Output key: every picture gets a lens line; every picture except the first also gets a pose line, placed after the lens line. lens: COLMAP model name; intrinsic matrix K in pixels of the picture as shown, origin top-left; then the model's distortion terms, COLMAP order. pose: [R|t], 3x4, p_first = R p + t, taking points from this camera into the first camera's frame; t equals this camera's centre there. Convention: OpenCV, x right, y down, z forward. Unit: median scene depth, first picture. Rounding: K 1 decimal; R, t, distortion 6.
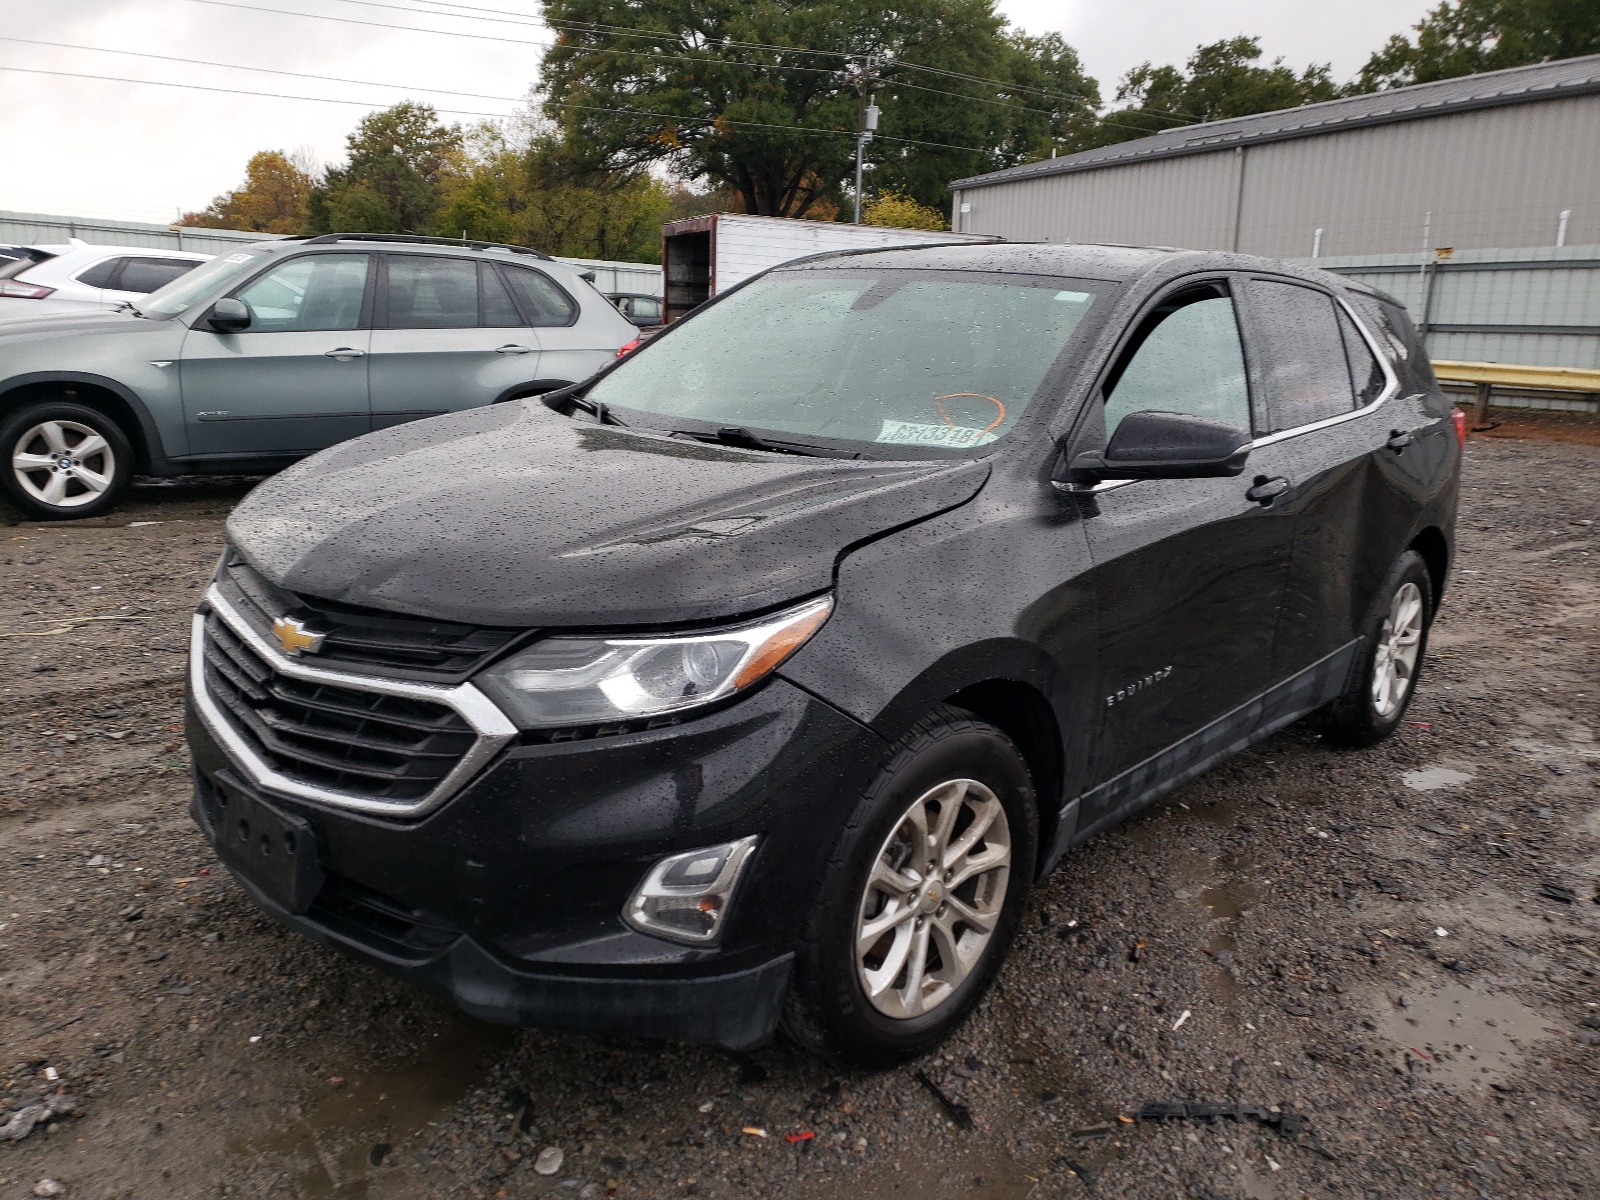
lens RADIAL K [[1194.1, 0, 800.0], [0, 1194.1, 600.0], [0, 0, 1]] dist [0.008754, 0.009716]
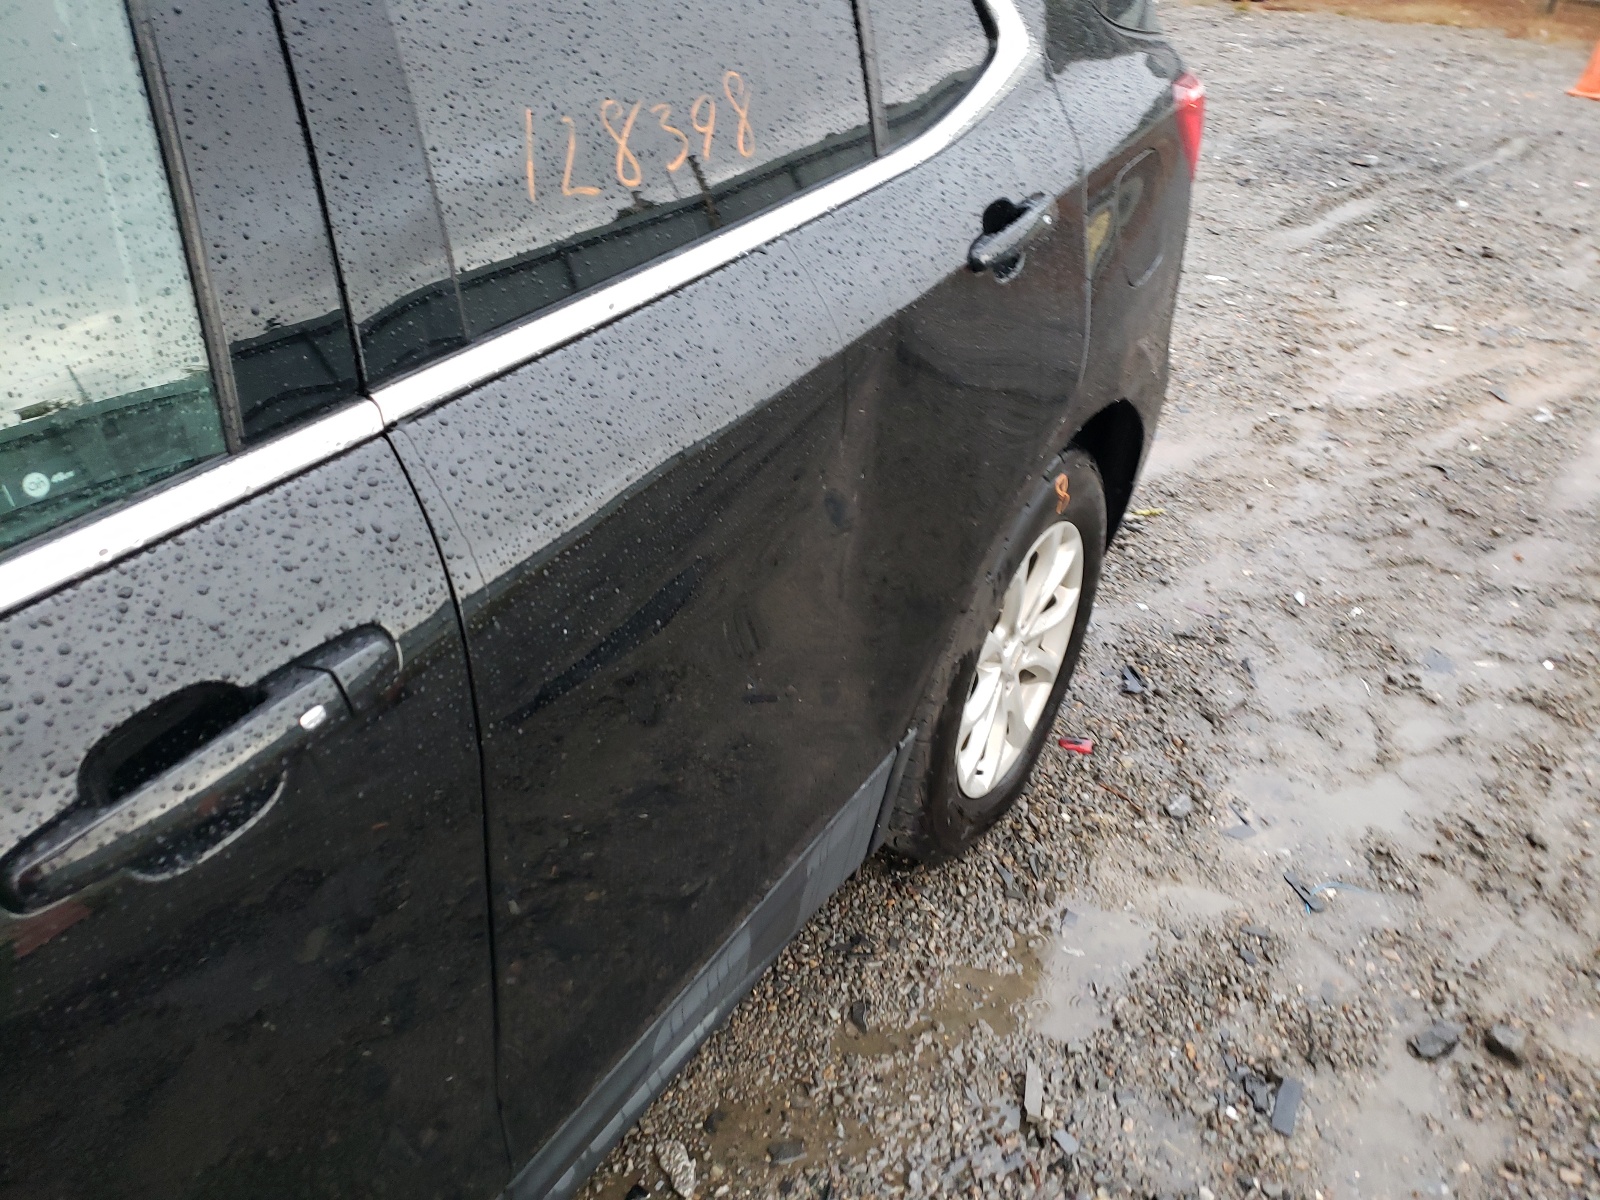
lens RADIAL K [[1194.1, 0, 800.0], [0, 1194.1, 600.0], [0, 0, 1]] dist [0.008754, 0.009716]
pose [[0.983532, -0.086123, 0.158894, 0.228313], [0.029311, 0.943533, 0.329980, -0.091267], [-0.178341, -0.319889, 0.930519, 0.395615]]
